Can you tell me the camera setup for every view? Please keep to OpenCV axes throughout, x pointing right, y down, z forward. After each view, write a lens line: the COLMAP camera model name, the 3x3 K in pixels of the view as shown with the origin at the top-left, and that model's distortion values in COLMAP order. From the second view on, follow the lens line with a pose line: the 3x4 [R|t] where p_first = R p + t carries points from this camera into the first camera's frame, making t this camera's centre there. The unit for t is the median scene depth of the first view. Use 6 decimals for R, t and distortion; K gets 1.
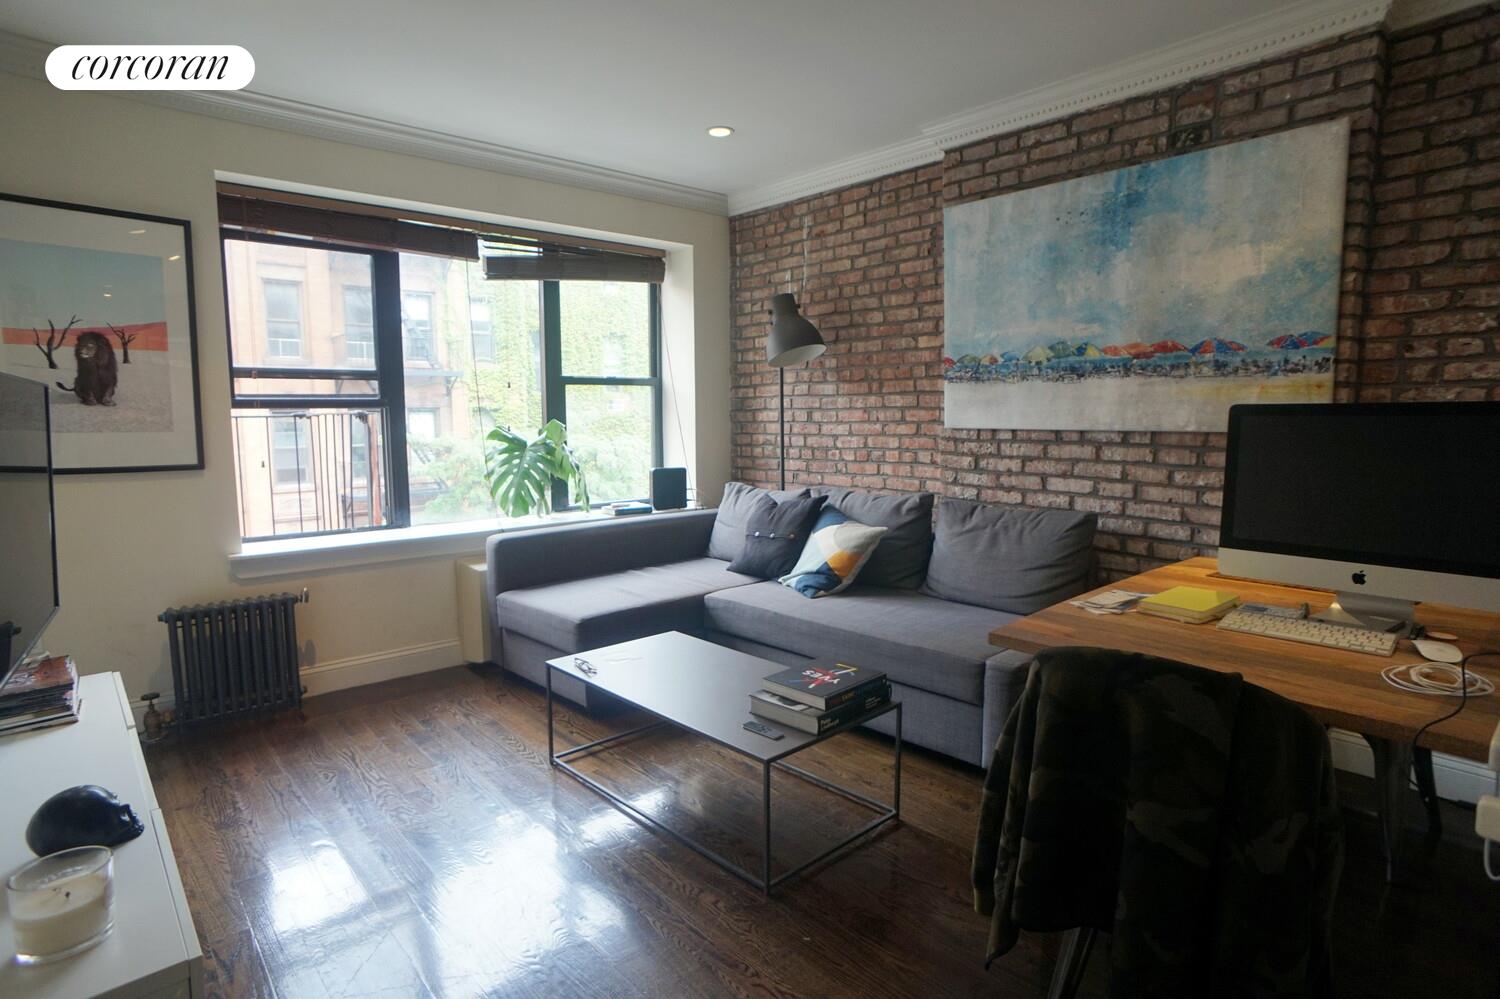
lens RADIAL K [[802.8, 0, 738.5], [0, 802.8, 503.5], [0, 0, 1]] dist [-0.069691, 0.052020]
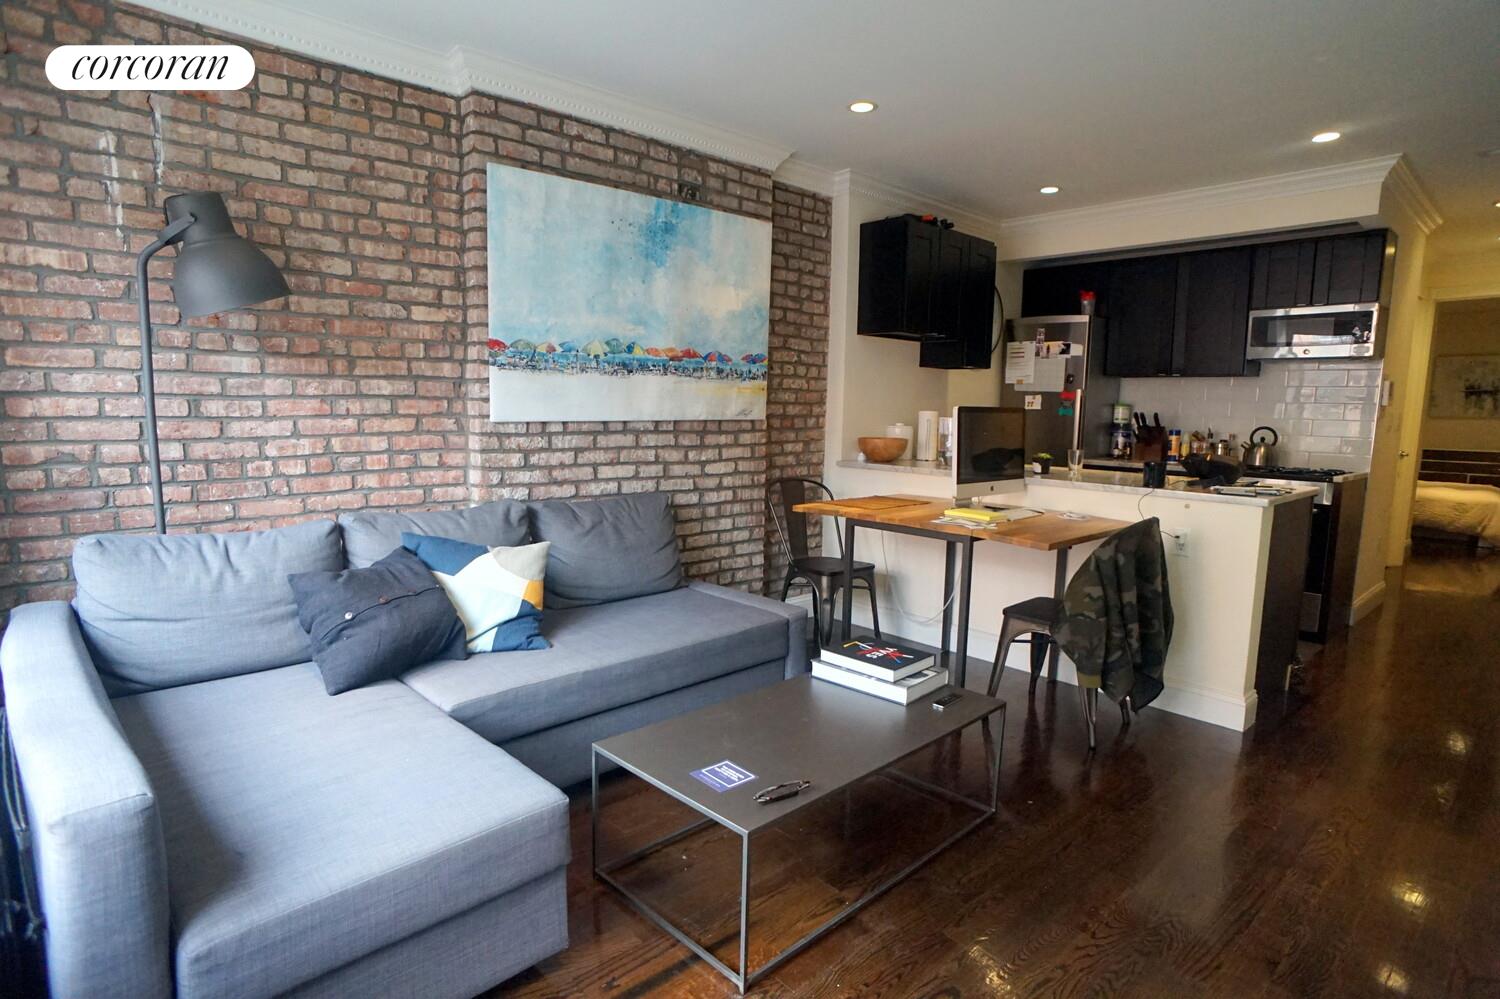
lens RADIAL K [[802.8, 0, 738.5], [0, 802.8, 503.5], [0, 0, 1]] dist [-0.069691, 0.052020]
pose [[-0.010869, -0.120067, 0.992706, -0.643930], [0.098842, 0.987774, 0.120553, -0.090728], [-0.995044, 0.099431, 0.001131, 0.795005]]
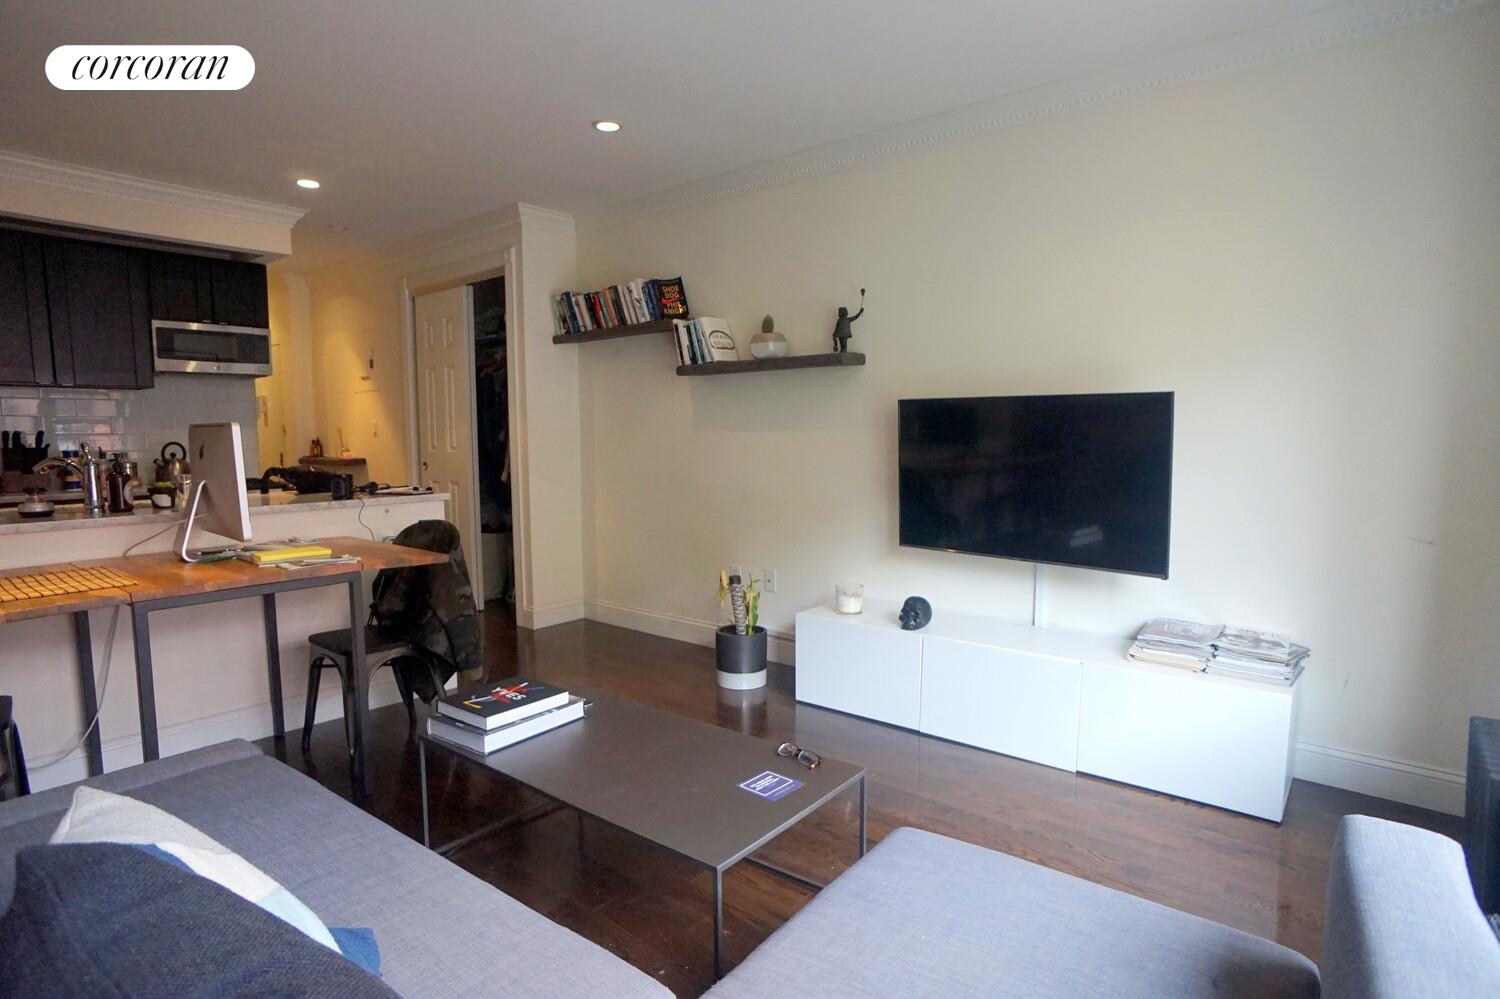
lens RADIAL K [[802.8, 0, 738.5], [0, 802.8, 503.5], [0, 0, 1]] dist [-0.069691, 0.052020]
pose [[-0.988363, 0.028739, -0.149371, -0.024144], [-0.003183, 0.977868, 0.209197, -0.144957], [0.152077, 0.207238, -0.966398, 1.310304]]
